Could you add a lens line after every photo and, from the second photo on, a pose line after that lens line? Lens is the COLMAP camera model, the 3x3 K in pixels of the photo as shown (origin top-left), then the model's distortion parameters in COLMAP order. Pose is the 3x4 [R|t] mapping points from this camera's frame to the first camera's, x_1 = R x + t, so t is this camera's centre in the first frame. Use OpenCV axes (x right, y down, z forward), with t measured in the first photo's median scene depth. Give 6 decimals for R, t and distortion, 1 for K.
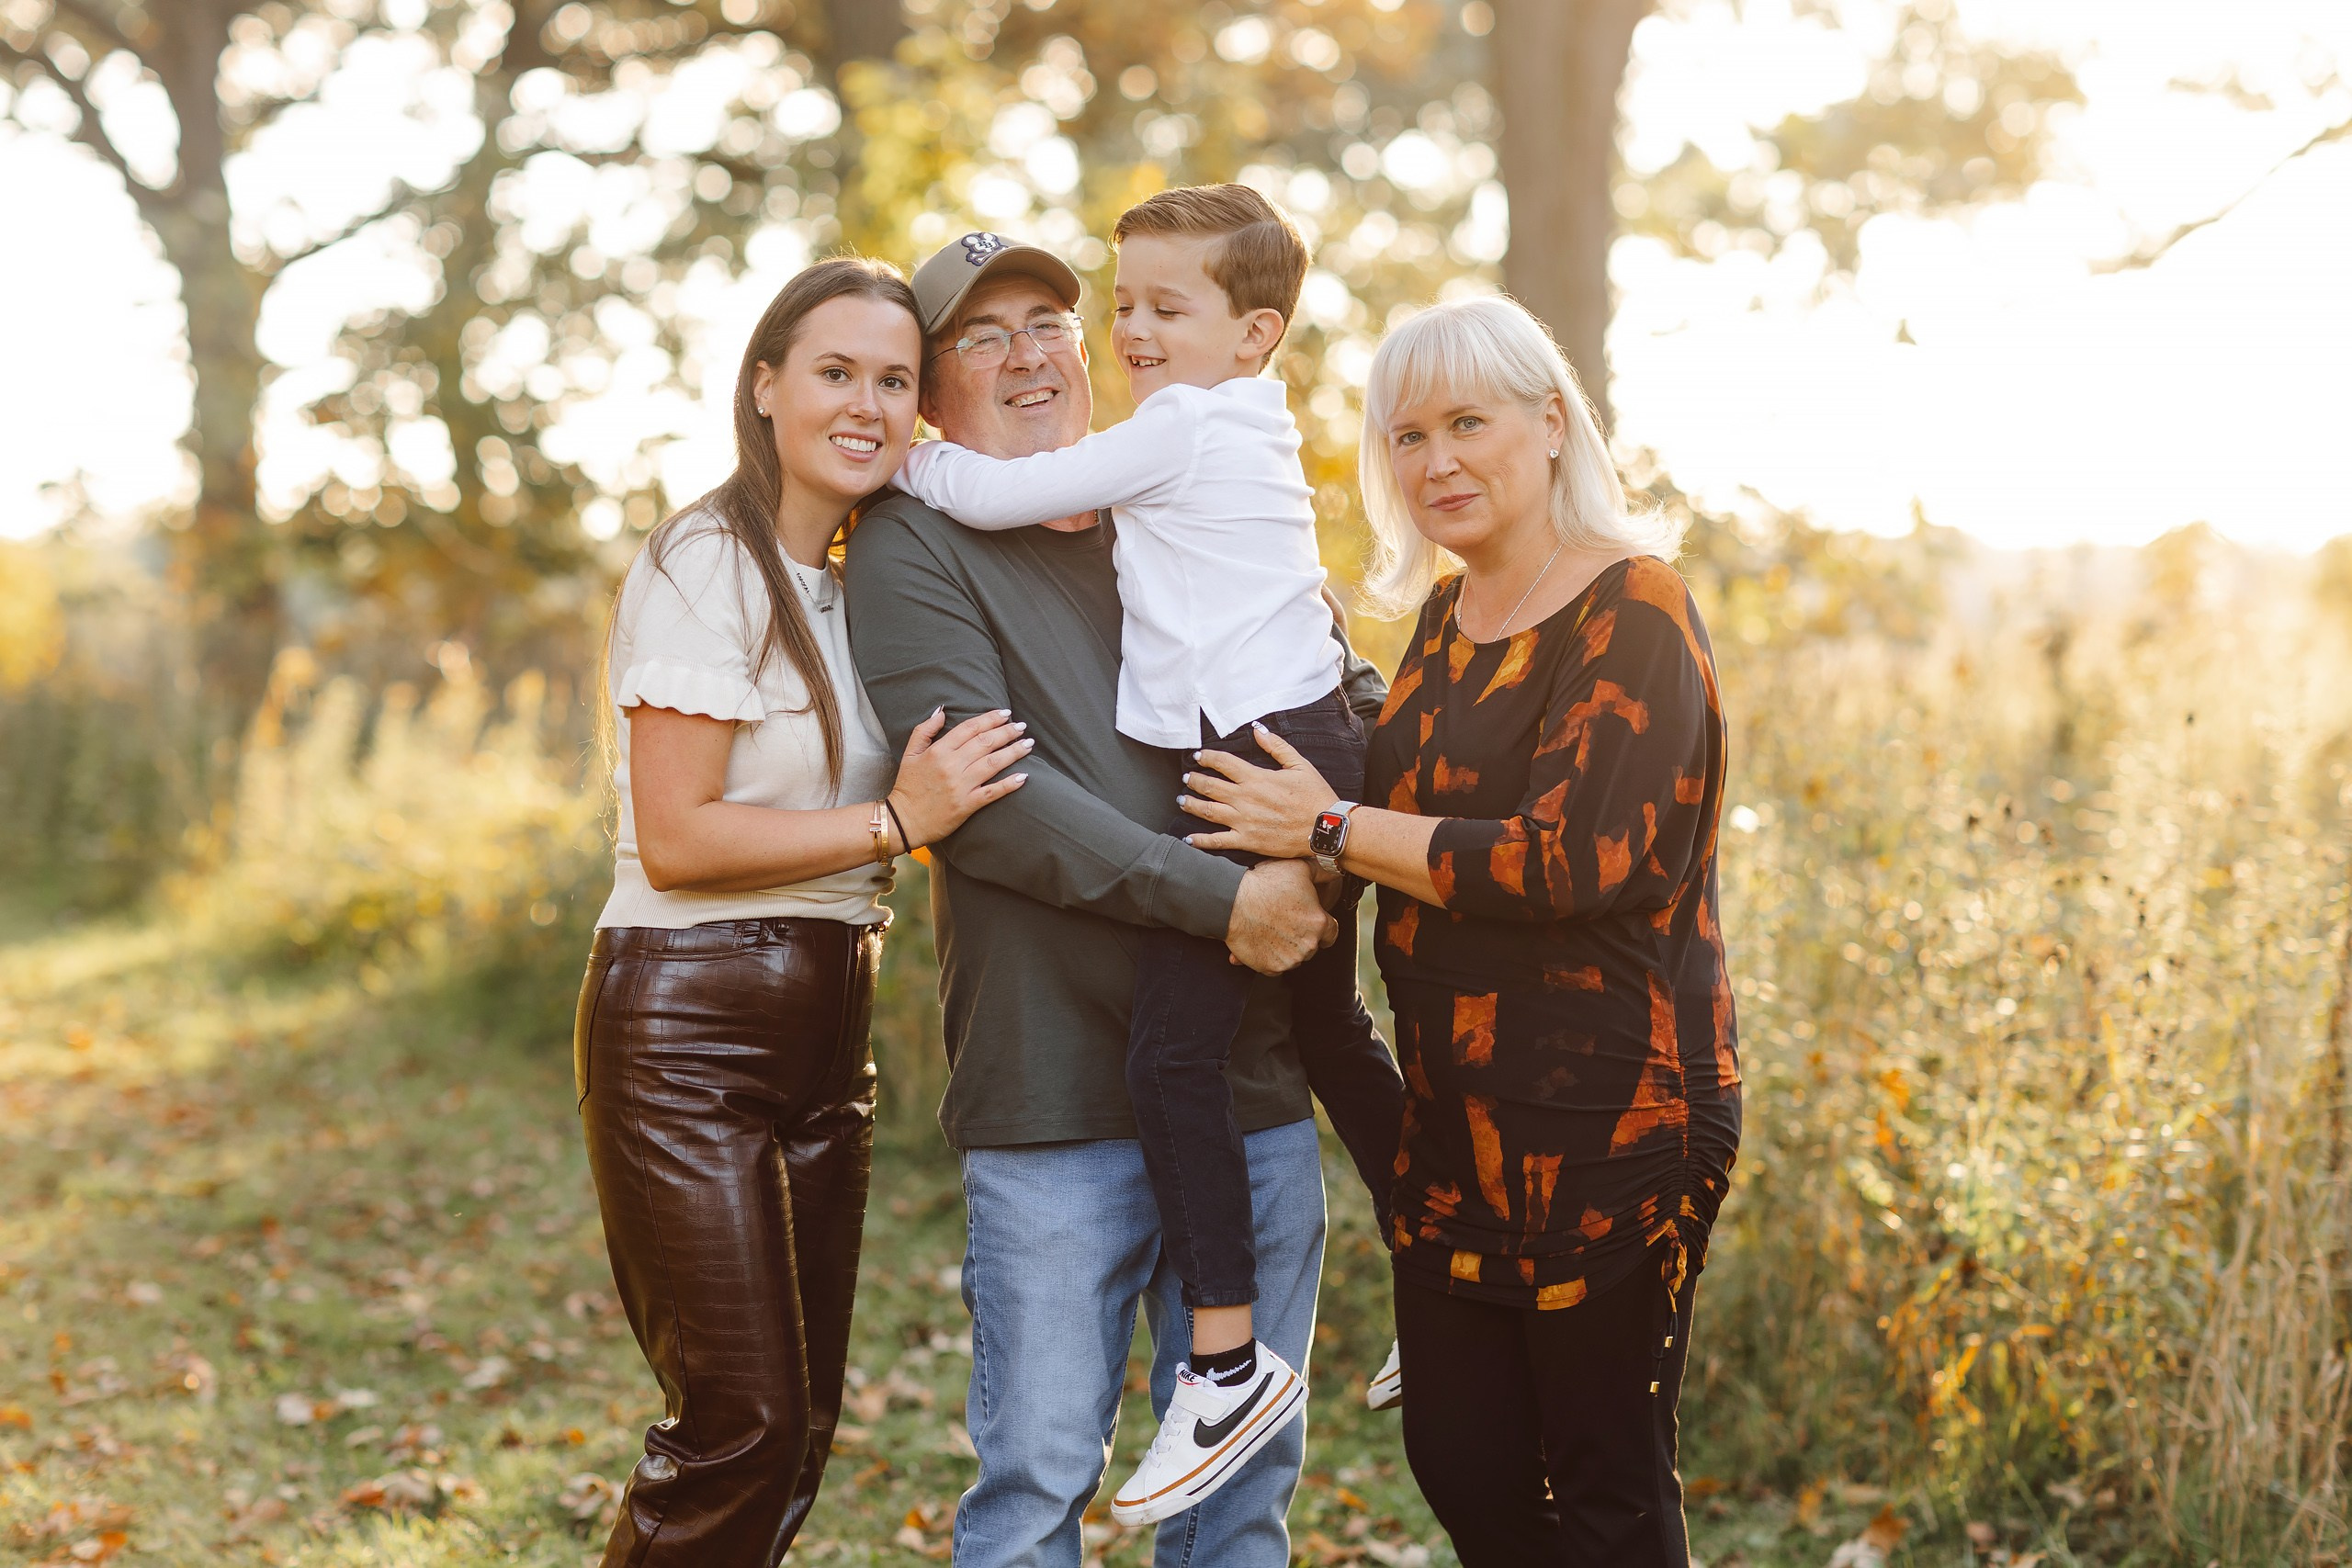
lens RADIAL K [[9351.9, 0, 1176.0], [0, 9351.9, 784.0], [0, 0, 1]] dist [-0.074257, -1.725208]
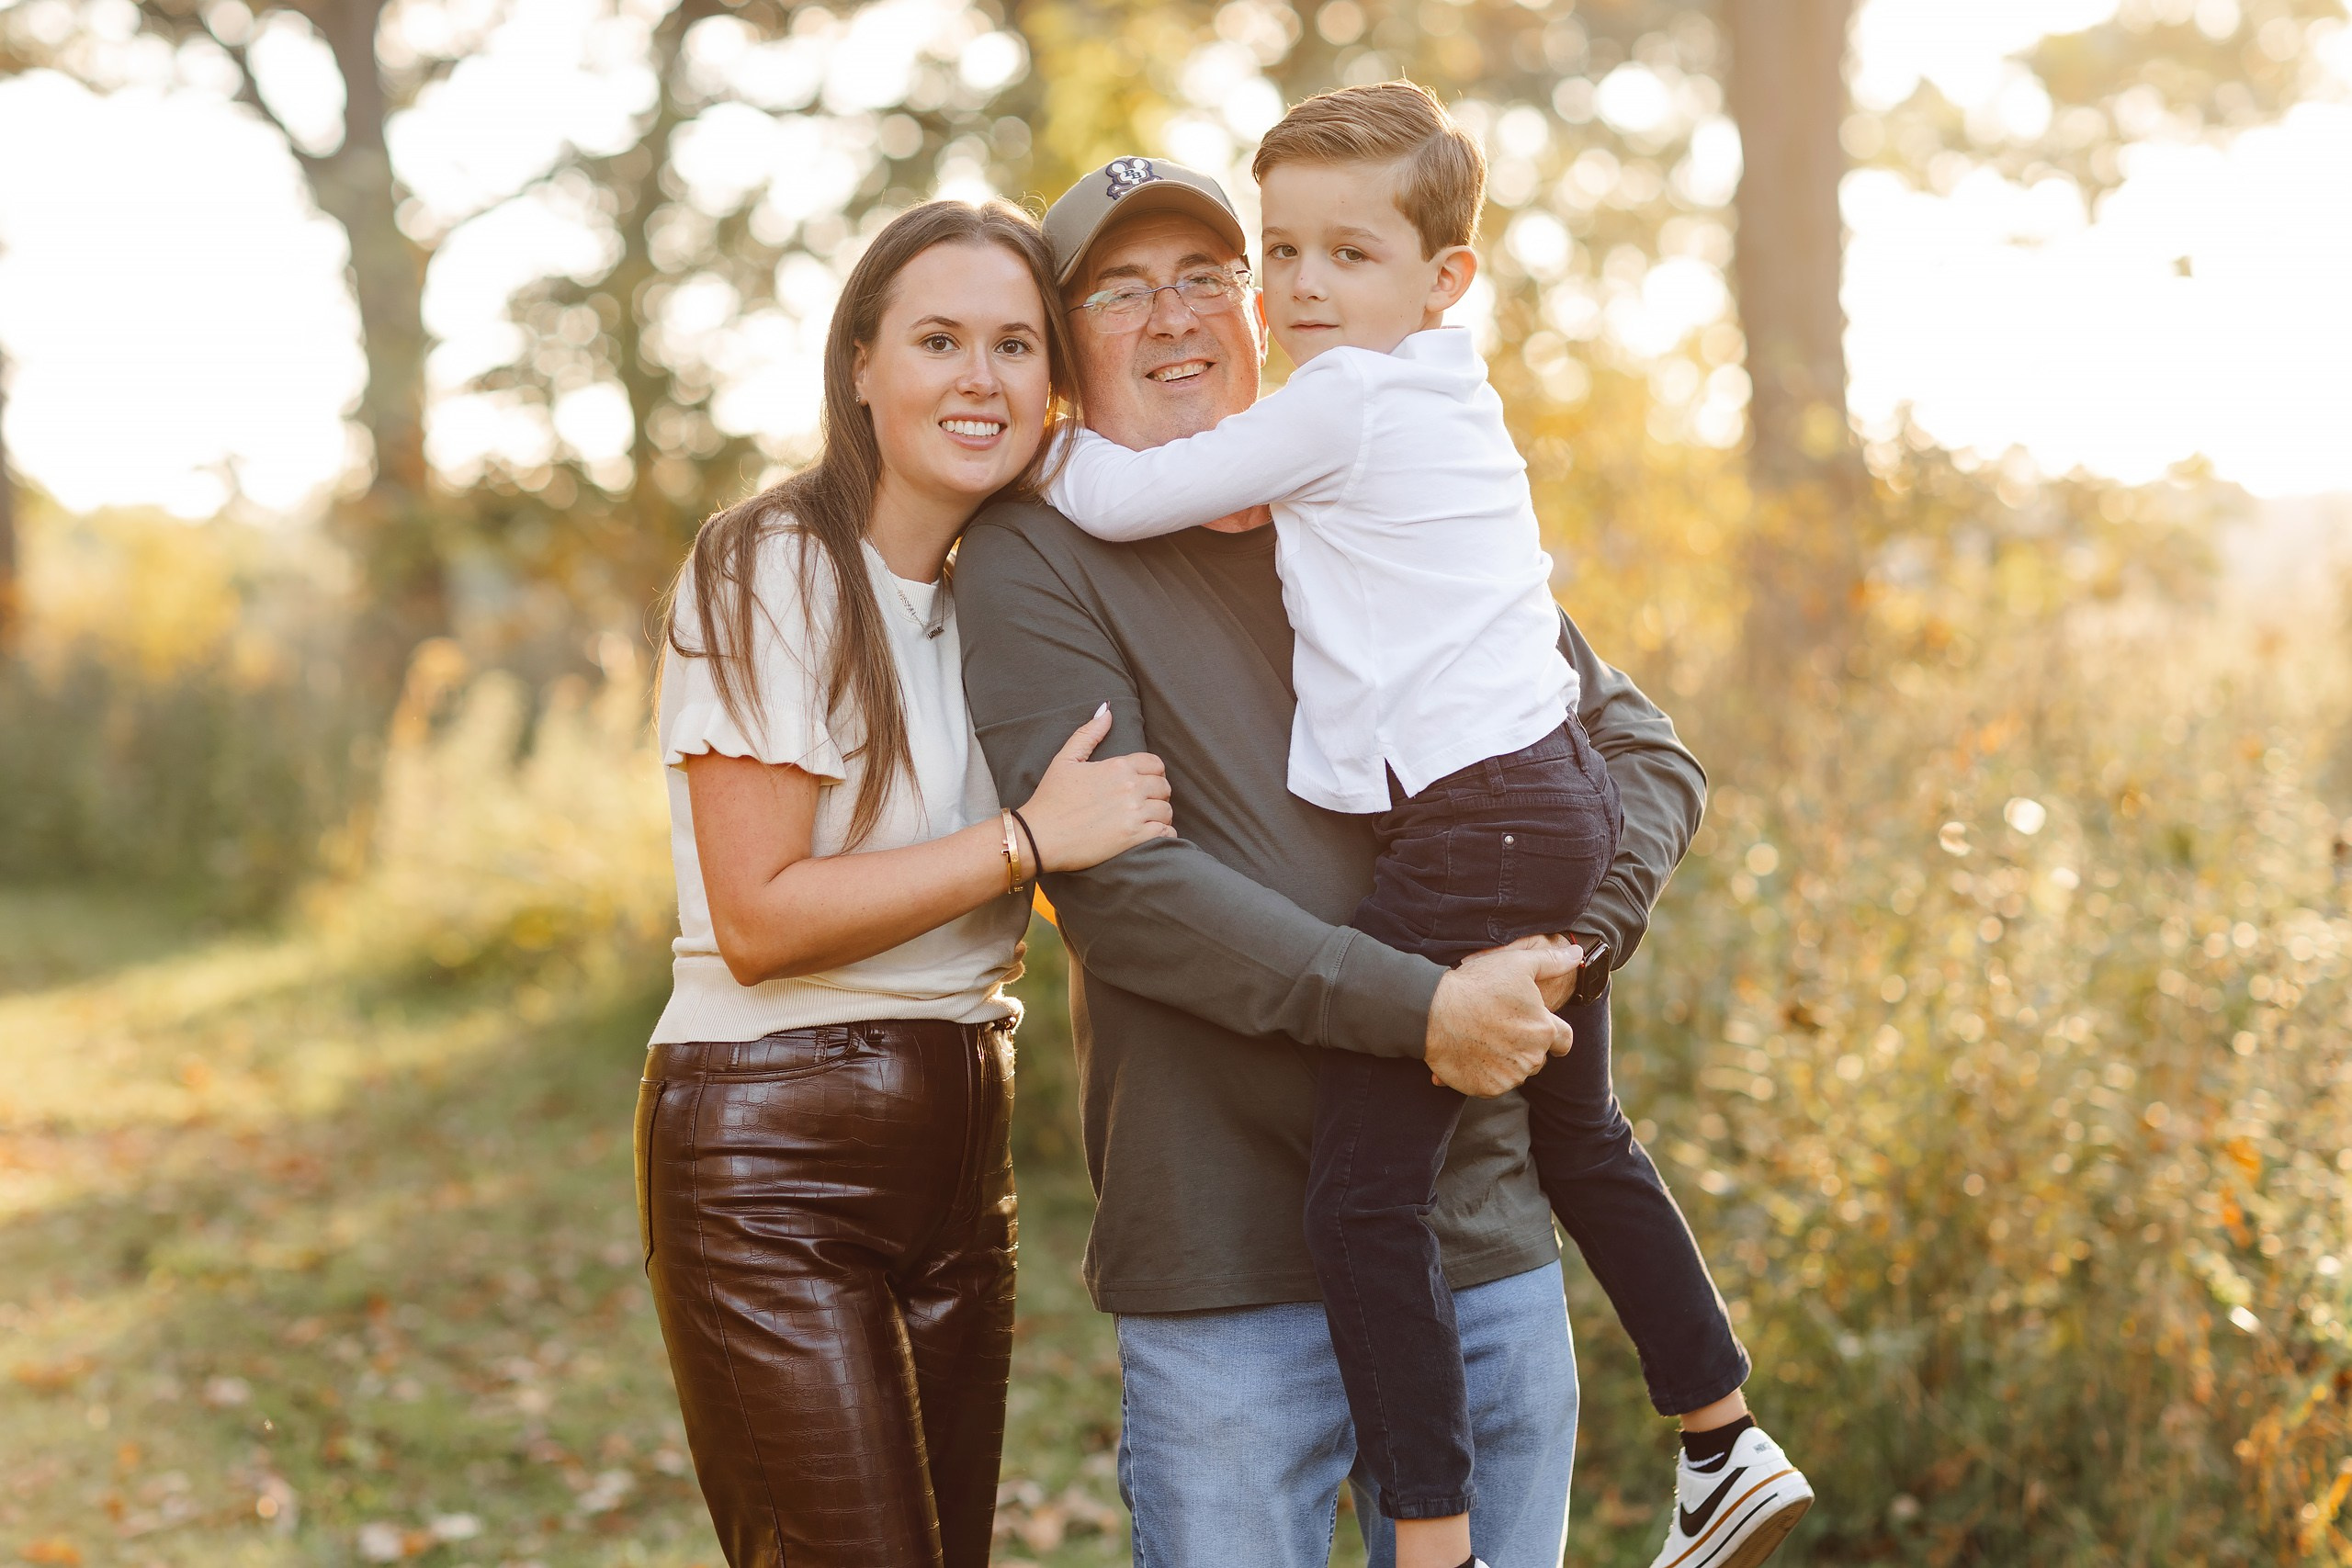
lens RADIAL K [[9173.9, 0, 1176.0], [0, 9173.9, 784.0], [0, 0, 1]] dist [0.915041, -33.660993]
pose [[0.999539, -0.018162, -0.024311, 0.001186], [0.018299, 0.999818, 0.005411, -0.005765], [0.024209, -0.005854, 0.999690, 0.128310]]
